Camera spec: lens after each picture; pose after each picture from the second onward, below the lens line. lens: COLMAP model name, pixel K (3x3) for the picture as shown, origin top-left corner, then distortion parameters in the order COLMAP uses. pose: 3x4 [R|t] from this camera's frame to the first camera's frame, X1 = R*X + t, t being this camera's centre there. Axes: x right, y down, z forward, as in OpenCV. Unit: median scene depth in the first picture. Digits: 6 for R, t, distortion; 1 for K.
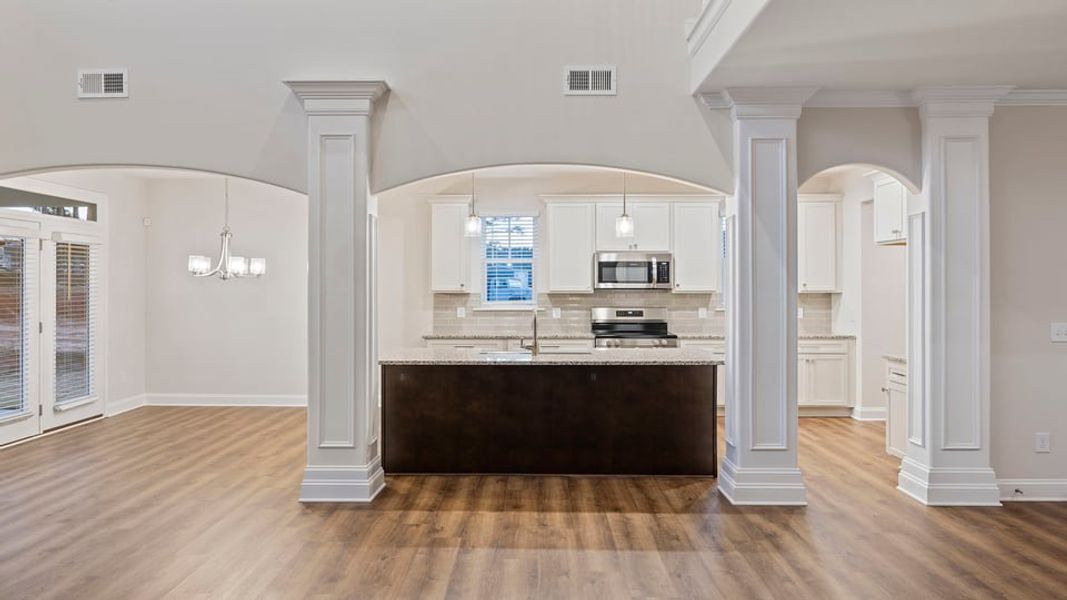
lens RADIAL K [[802.1, 0, 531.7], [0, 802.1, 295.1], [0, 0, 1]] dist [-0.004352, -0.004825]
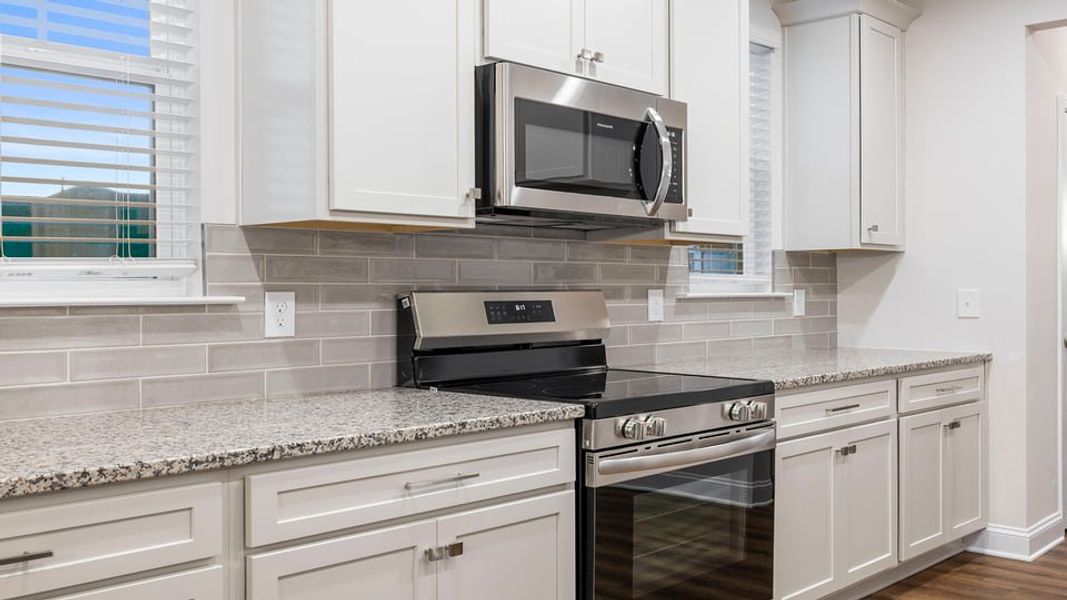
lens RADIAL K [[1069.4, 0, 534.6], [0, 1069.4, 294.6], [0, 0, 1]] dist [-0.015357, 0.000000]
pose [[0.669214, -0.004040, 0.743059, -0.146442], [0.003071, 0.999992, 0.002671, 0.016397], [-0.743063, 0.000495, 0.669221, 0.749873]]
